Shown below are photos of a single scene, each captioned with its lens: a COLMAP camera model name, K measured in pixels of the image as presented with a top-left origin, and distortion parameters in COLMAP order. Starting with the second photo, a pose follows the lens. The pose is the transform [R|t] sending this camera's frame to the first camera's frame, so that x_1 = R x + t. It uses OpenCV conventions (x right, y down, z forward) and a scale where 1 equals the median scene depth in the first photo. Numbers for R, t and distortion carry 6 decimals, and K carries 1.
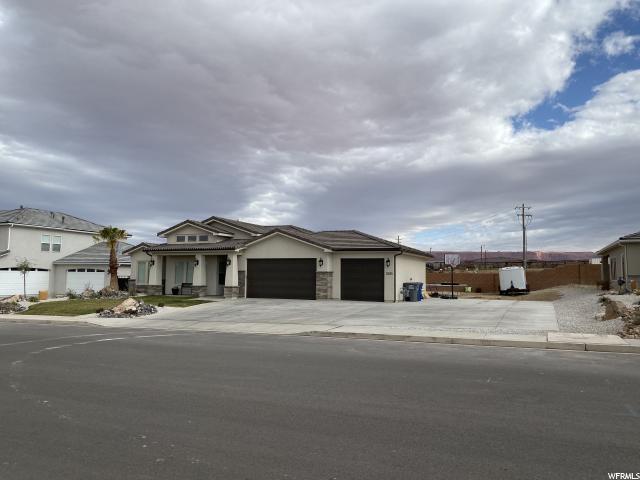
lens RADIAL K [[484.9, 0, 320.0], [0, 484.9, 240.0], [0, 0, 1]] dist [0.037374, -0.002593]
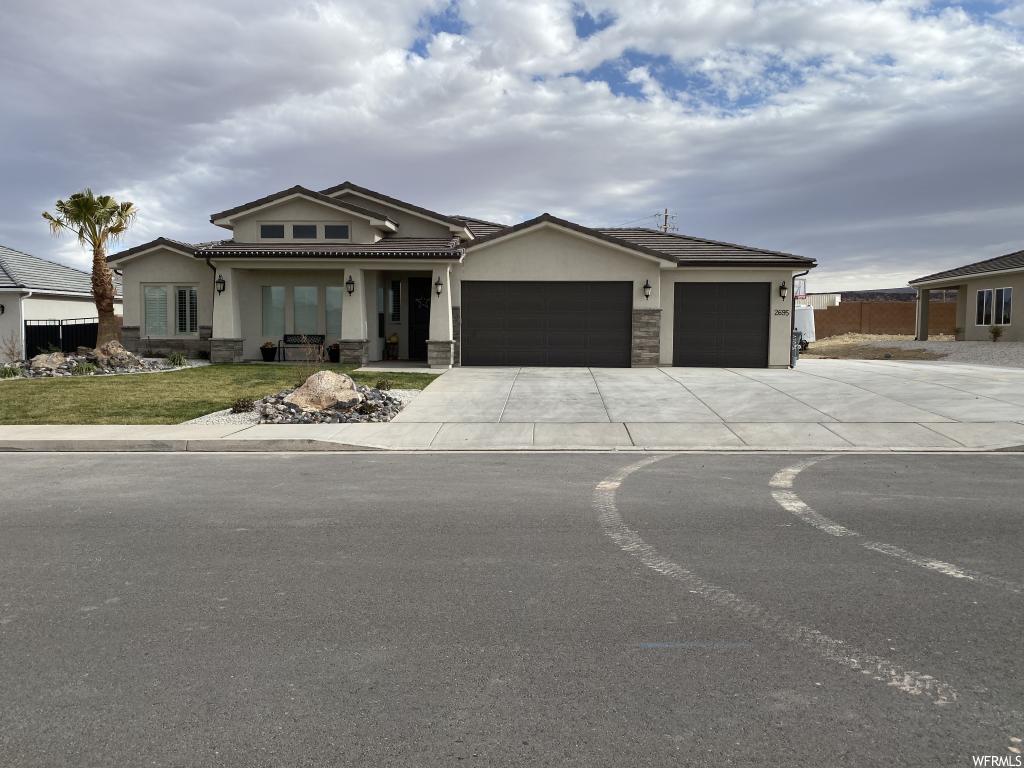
lens RADIAL K [[775.9, 0, 512.0], [0, 775.9, 384.0], [0, 0, 1]] dist [0.037374, -0.002593]
pose [[0.938039, -0.026337, 0.345528, -0.367580], [-0.024688, 0.989495, 0.142444, 0.030700], [-0.345650, -0.142149, 0.927534, 0.302097]]
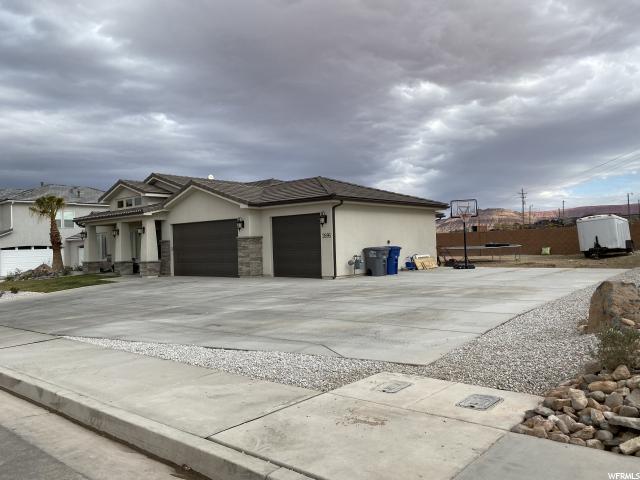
lens RADIAL K [[484.9, 0, 320.0], [0, 484.9, 240.0], [0, 0, 1]] dist [0.037374, -0.002593]
pose [[0.961712, -0.044174, -0.270480, 0.282293], [0.062866, 0.996166, 0.060835, 0.031629], [0.266755, -0.075510, 0.960802, 0.335920]]
